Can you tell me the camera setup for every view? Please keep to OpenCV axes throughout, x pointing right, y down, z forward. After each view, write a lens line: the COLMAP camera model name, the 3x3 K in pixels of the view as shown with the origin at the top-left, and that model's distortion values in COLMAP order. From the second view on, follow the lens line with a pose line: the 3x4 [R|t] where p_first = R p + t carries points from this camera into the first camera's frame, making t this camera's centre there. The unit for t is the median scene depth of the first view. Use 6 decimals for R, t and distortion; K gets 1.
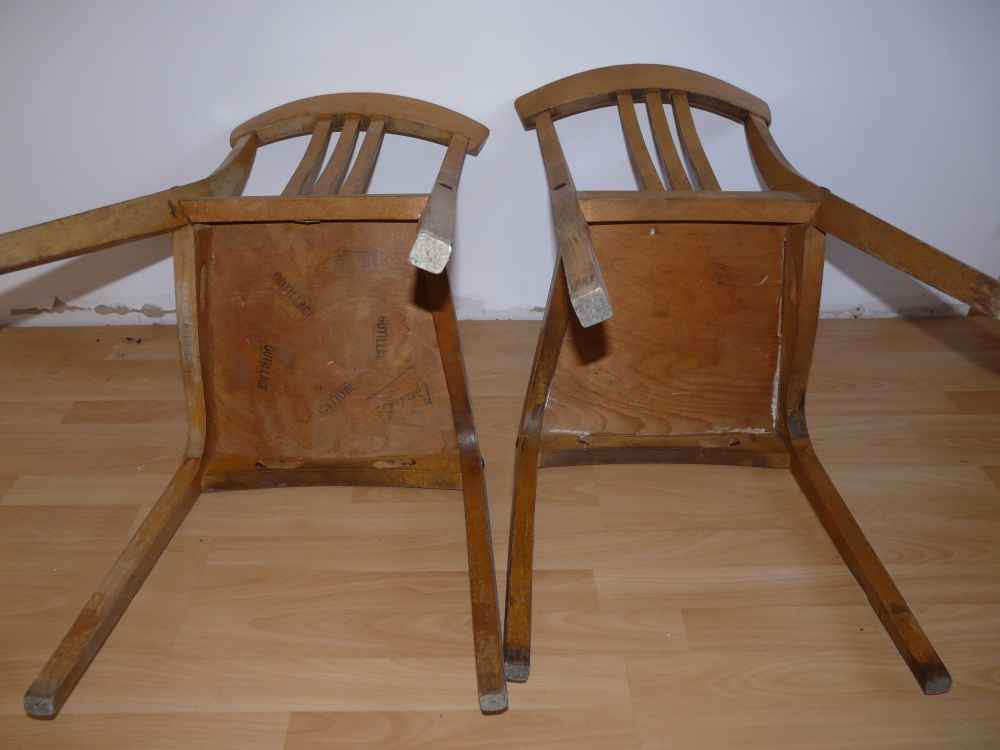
lens RADIAL K [[817.1, 0, 500.3], [0, 817.1, 375.8], [0, 0, 1]] dist [-0.067610, 0.056661]
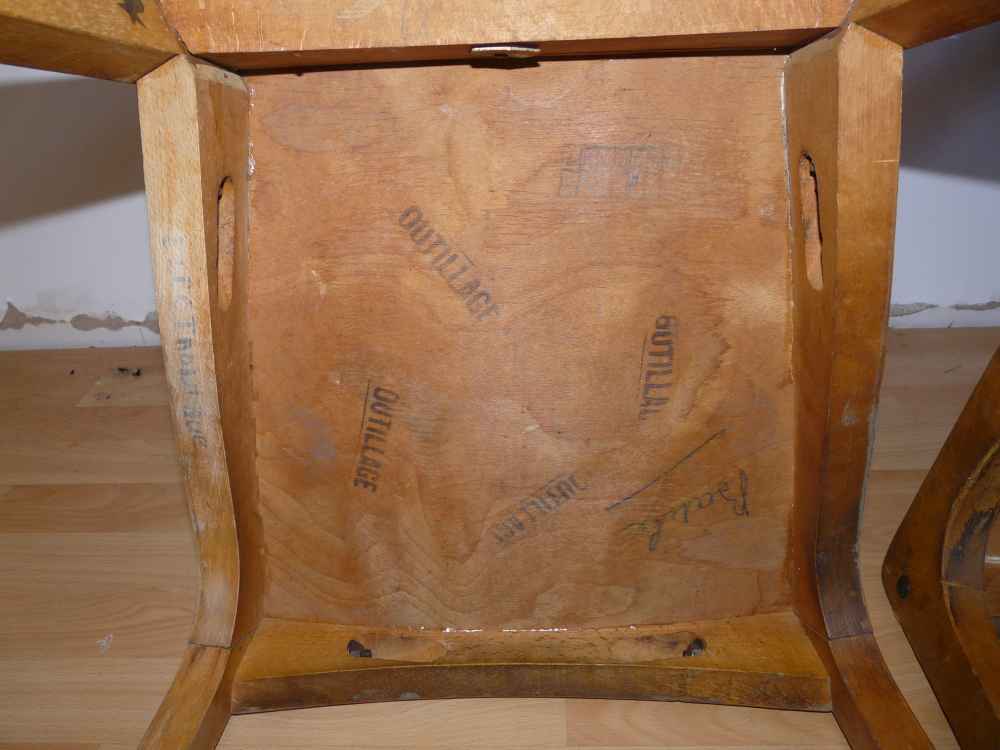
lens RADIAL K [[817.1, 0, 499.8], [0, 817.1, 374.9], [0, 0, 1]] dist [-0.067610, 0.056661]
pose [[0.998291, -0.013434, -0.056866, -0.140285], [0.012083, 0.999638, -0.024031, -0.023228], [0.057168, 0.023303, 0.998093, 0.404223]]
